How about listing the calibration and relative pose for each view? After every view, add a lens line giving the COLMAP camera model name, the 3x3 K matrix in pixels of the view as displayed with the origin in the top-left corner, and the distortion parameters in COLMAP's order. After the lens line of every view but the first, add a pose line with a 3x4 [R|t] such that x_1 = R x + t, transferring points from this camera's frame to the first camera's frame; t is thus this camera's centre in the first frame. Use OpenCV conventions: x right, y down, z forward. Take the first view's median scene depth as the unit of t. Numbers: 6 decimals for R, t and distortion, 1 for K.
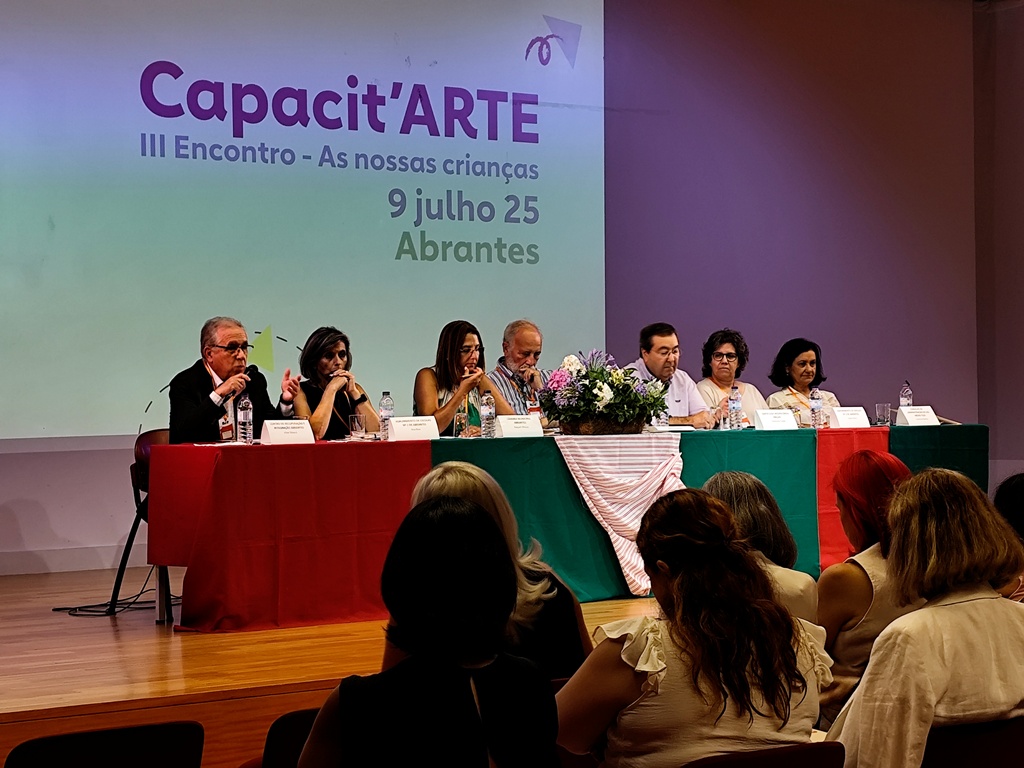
lens RADIAL K [[2289.4, 0, 512.0], [0, 2289.4, 384.0], [0, 0, 1]] dist [0.275744, -0.492610]
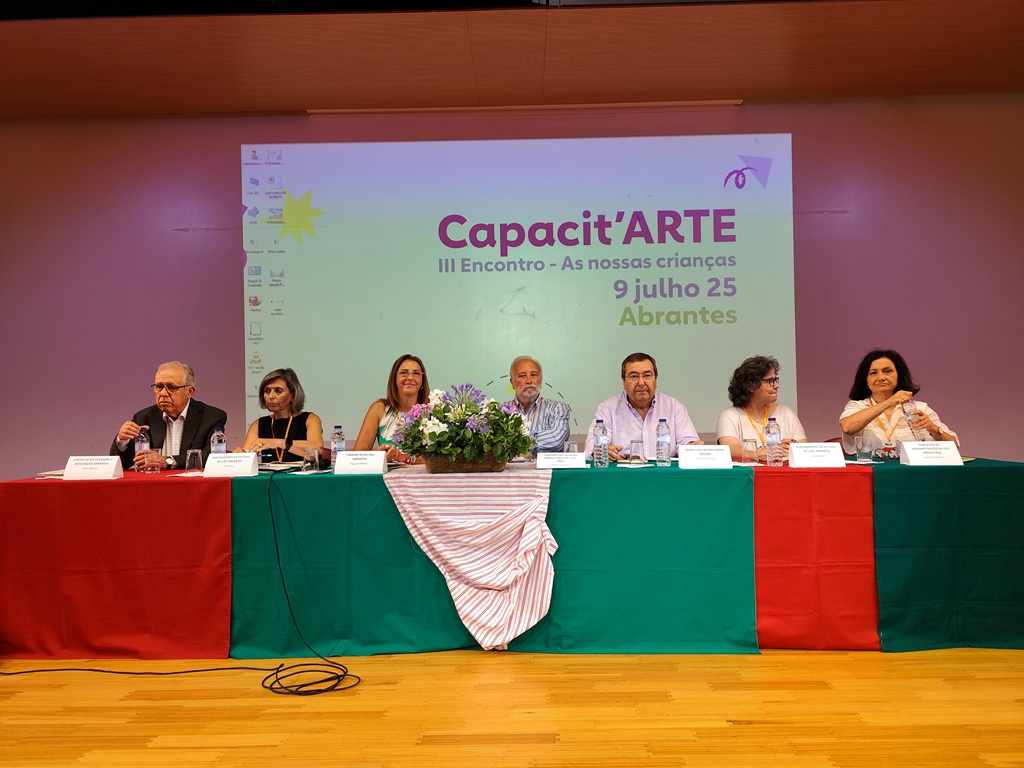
lens RADIAL K [[702.7, 0, 512.0], [0, 702.7, 384.0], [0, 0, 1]] dist [0.046297, -0.001736]
pose [[0.803422, -0.021409, -0.595025, 0.173555], [0.011334, 0.999722, -0.020666, -0.006012], [0.595302, 0.009860, 0.803441, 0.581763]]
